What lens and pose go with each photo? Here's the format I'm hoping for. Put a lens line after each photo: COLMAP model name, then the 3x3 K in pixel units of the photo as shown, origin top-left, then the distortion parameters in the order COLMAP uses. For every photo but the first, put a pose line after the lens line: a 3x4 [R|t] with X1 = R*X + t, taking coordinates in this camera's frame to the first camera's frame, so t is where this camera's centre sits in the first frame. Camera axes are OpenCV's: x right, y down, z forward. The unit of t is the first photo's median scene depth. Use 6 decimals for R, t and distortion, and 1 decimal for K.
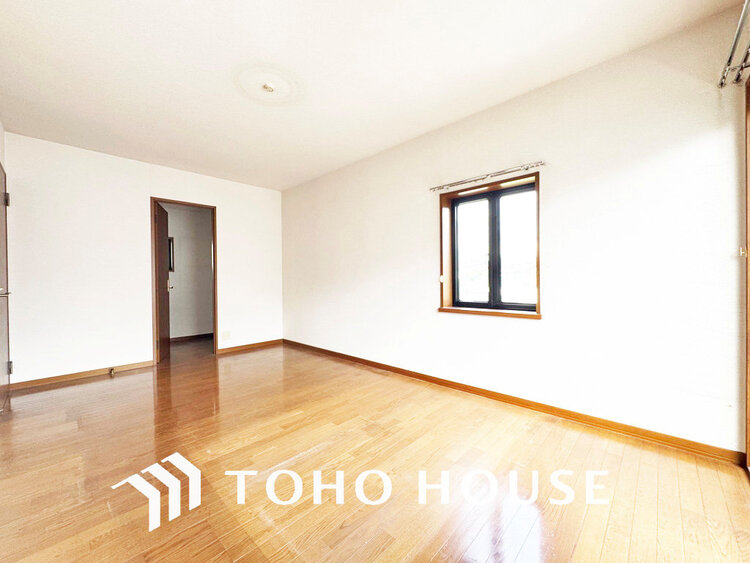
lens RADIAL K [[302.4, 0, 375.0], [0, 302.4, 281.5], [0, 0, 1]] dist [-0.001395, -0.000224]
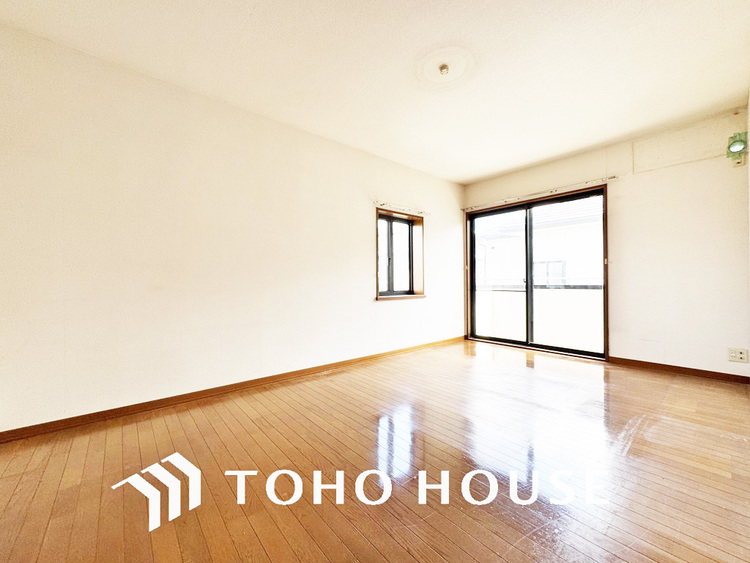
lens RADIAL K [[302.4, 0, 375.0], [0, 302.4, 281.5], [0, 0, 1]] dist [-0.001395, -0.000224]
pose [[0.112795, 0.007117, 0.993593, -1.126523], [0.005689, 0.999953, -0.007808, 0.031704], [-0.993602, 0.006533, 0.112749, 0.938729]]
